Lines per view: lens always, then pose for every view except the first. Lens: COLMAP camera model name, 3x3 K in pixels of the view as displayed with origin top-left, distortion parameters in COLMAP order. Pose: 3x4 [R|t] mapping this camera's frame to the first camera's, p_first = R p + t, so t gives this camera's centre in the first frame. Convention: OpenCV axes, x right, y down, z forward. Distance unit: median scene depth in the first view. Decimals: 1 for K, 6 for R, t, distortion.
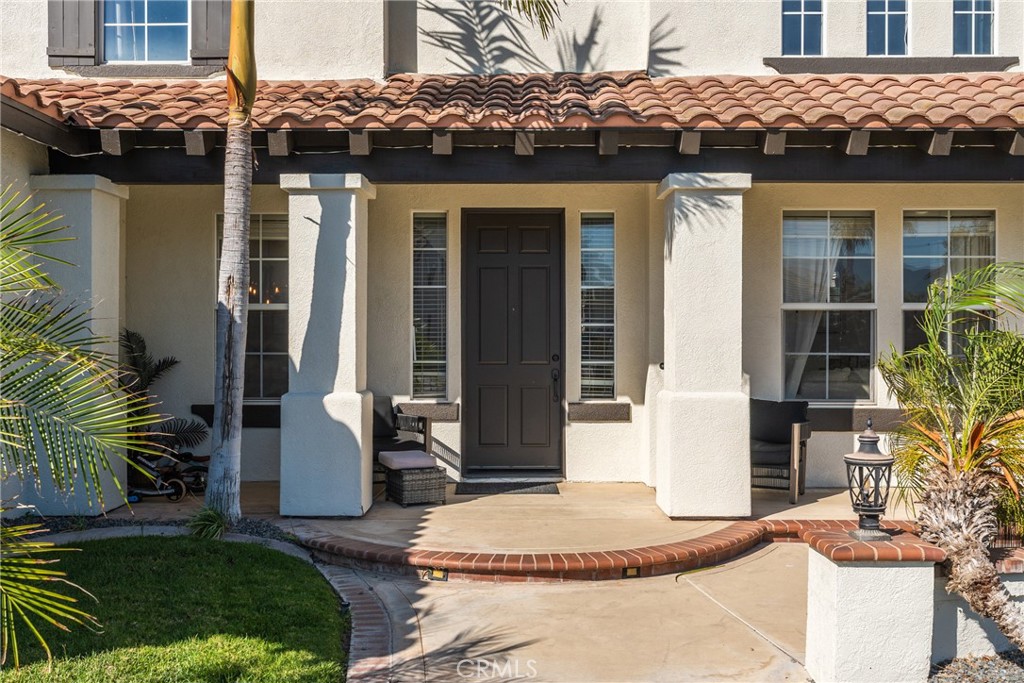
lens RADIAL K [[1009.6, 0, 510.2], [0, 1009.6, 339.4], [0, 0, 1]] dist [0.000183, 0.000000]
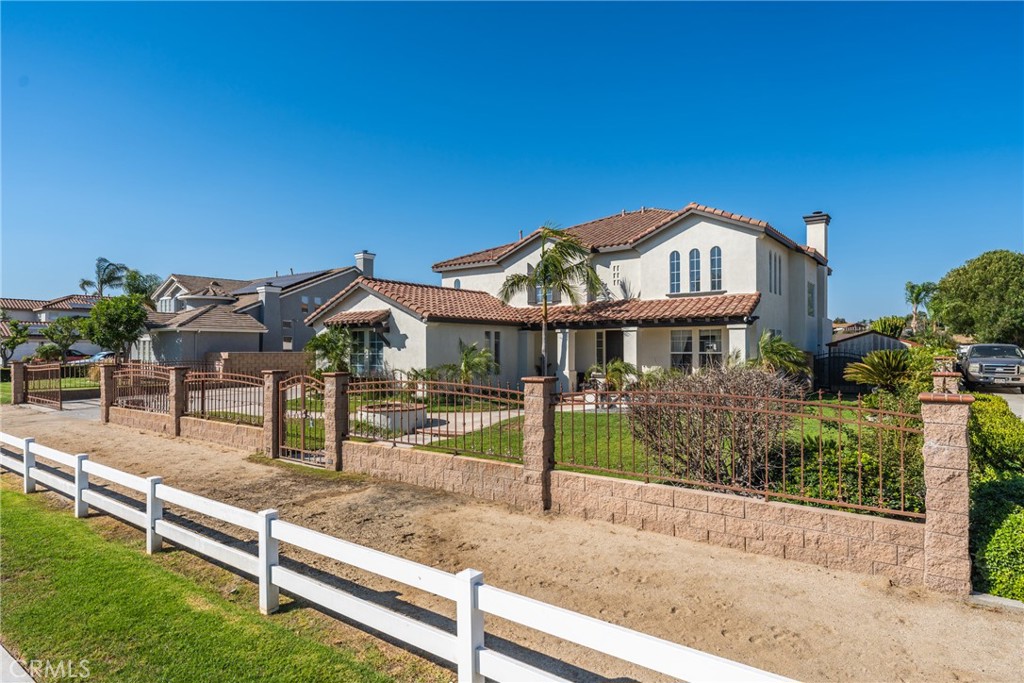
lens RADIAL K [[560.1, 0, 513.4], [0, 560.1, 346.7], [0, 0, 1]] dist [-0.002068, -0.000343]
pose [[0.808248, -0.006789, -0.588804, 1.117649], [-0.001136, 0.999914, -0.013088, -0.027038], [0.588842, 0.011248, 0.808170, -1.279600]]
